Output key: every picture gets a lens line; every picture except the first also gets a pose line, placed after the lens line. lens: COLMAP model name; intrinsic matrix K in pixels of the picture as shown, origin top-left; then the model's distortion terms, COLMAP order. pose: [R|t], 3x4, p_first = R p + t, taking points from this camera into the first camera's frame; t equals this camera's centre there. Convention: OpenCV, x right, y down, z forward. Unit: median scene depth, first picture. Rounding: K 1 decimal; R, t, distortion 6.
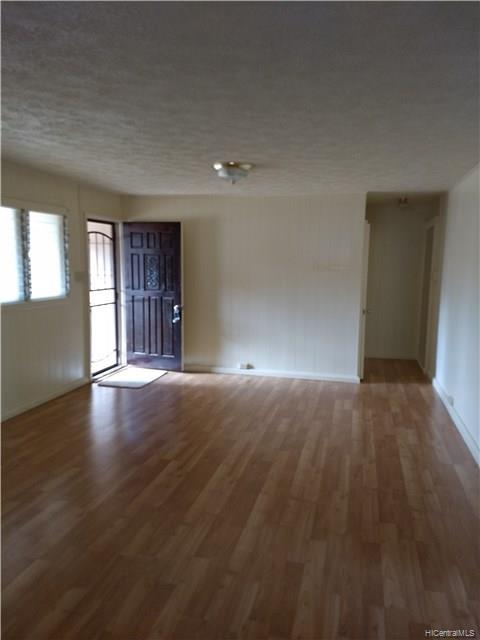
lens RADIAL K [[500.9, 0, 240.0], [0, 500.9, 320.0], [0, 0, 1]] dist [0.098539, -0.149951]
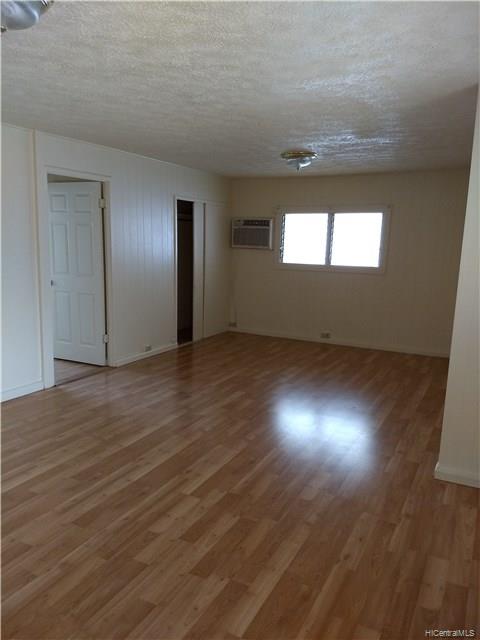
lens RADIAL K [[500.9, 0, 240.0], [0, 500.9, 320.0], [0, 0, 1]] dist [0.098539, -0.149951]
pose [[-0.971884, -0.080848, 0.221147, -0.398175], [-0.015703, 0.959368, 0.281721, -0.215865], [-0.234938, 0.270328, -0.933663, 1.807322]]
